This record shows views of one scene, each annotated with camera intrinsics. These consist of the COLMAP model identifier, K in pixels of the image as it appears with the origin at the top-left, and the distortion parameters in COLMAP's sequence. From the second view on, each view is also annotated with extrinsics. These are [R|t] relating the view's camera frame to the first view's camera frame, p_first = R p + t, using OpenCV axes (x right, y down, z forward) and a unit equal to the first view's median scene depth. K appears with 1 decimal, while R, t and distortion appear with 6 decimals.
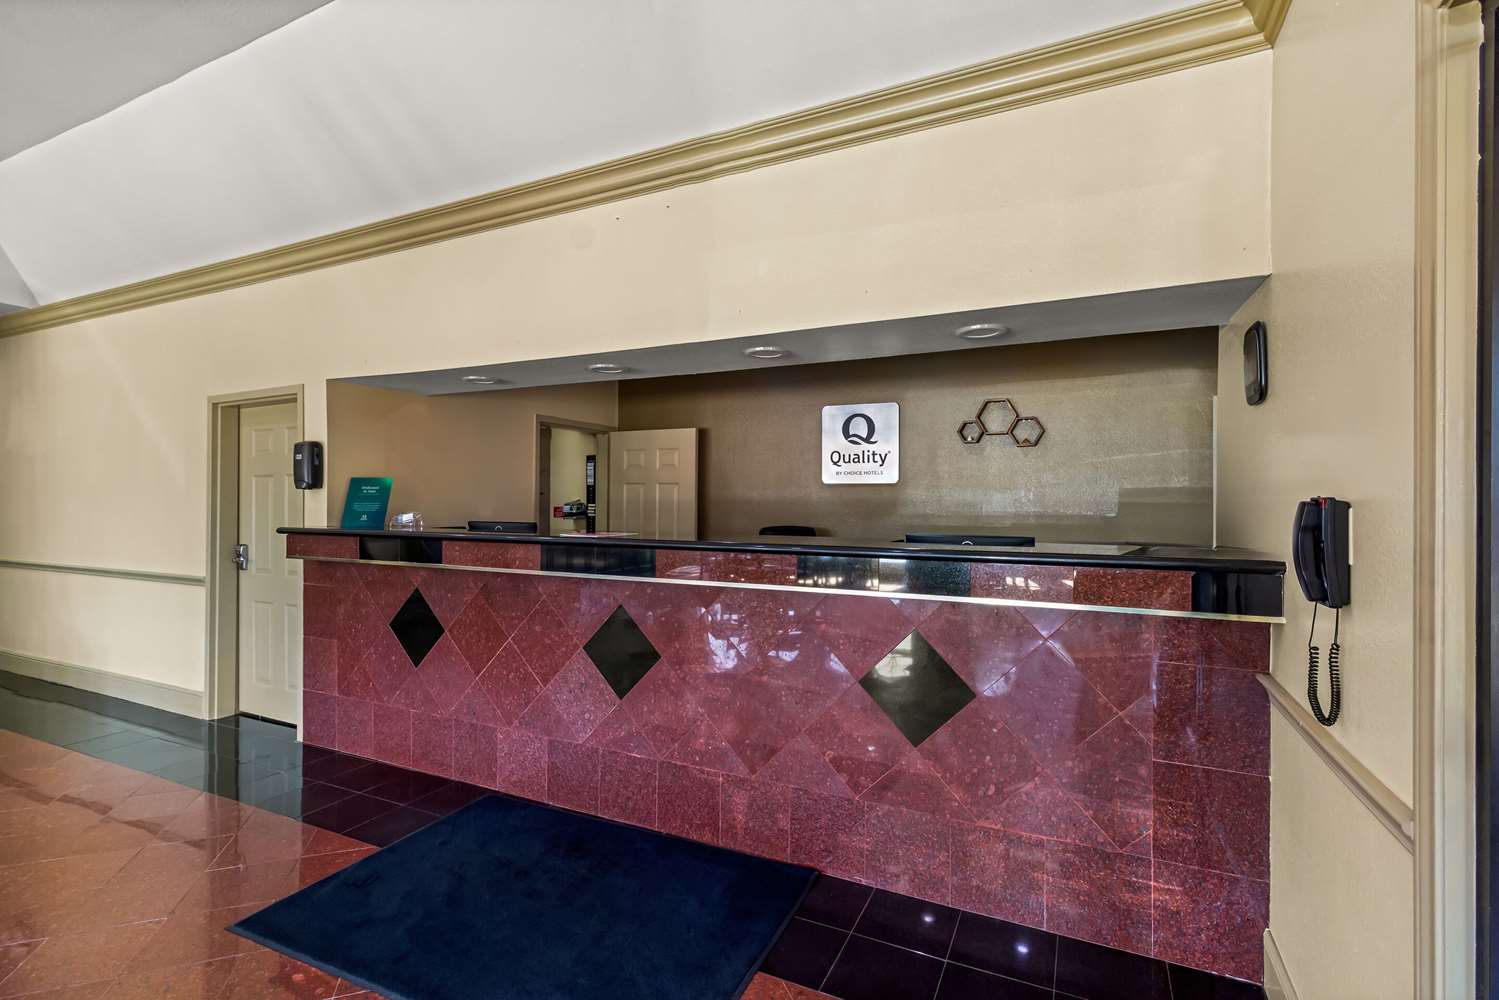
lens RADIAL K [[701.1, 0, 753.9], [0, 701.1, 501.3], [0, 0, 1]] dist [0.004850, 0.000306]
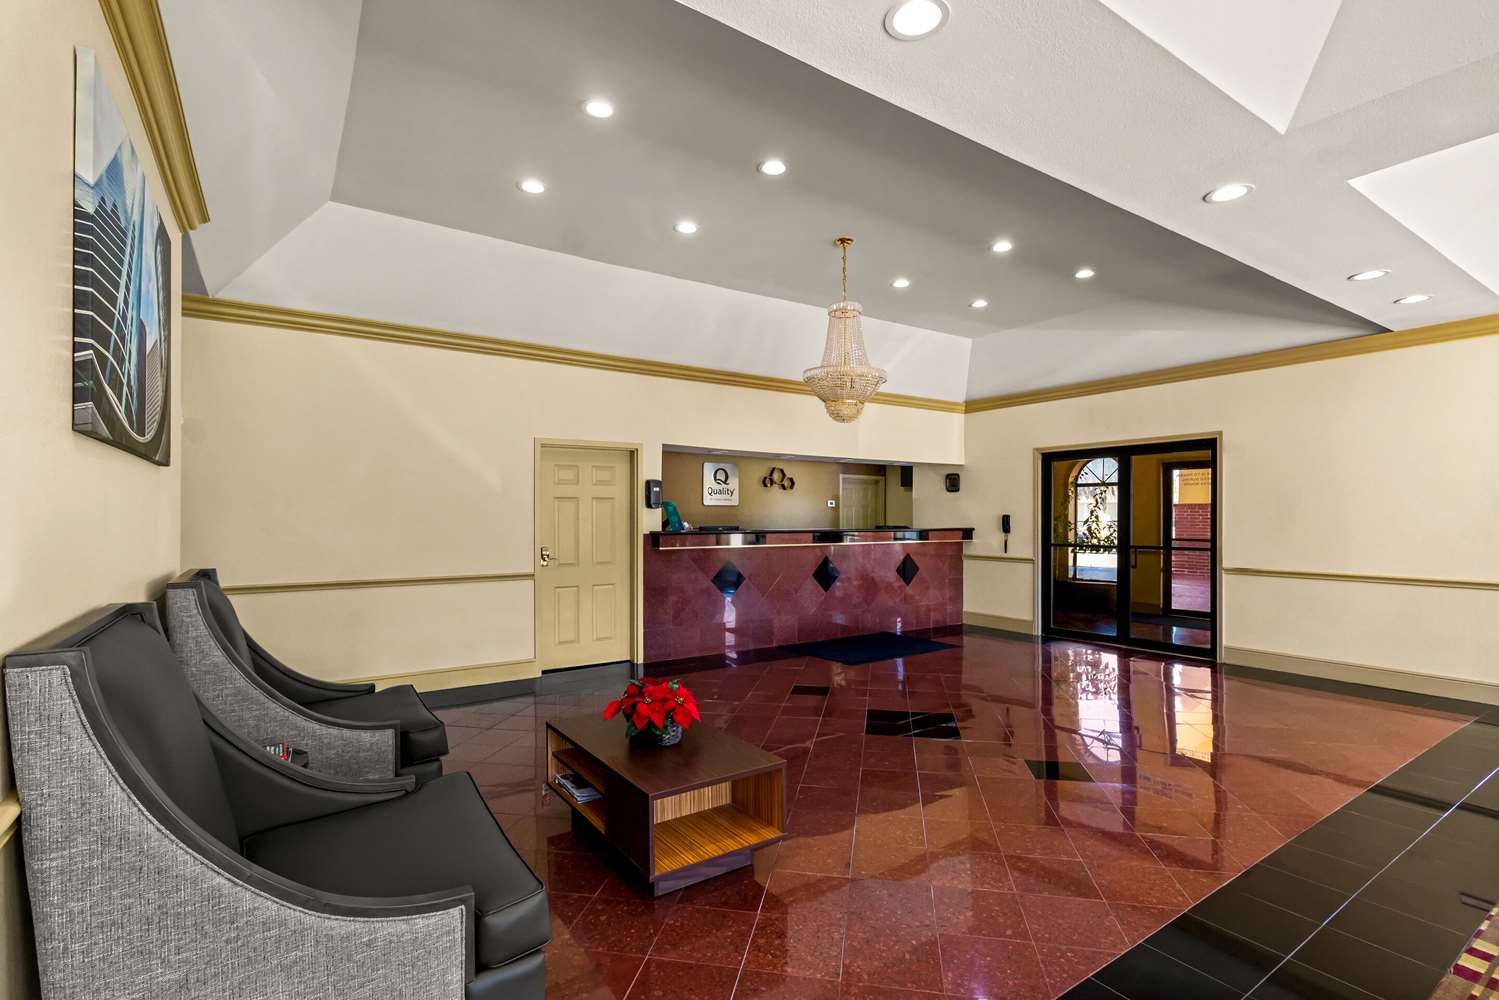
lens RADIAL K [[701.1, 0, 753.5], [0, 701.1, 505.0], [0, 0, 1]] dist [0.004850, 0.000306]
pose [[0.518613, 0.002963, 0.855004, -1.454346], [0.001332, 0.999990, -0.004273, -0.017558], [-0.855008, 0.003355, 0.518604, -0.064739]]
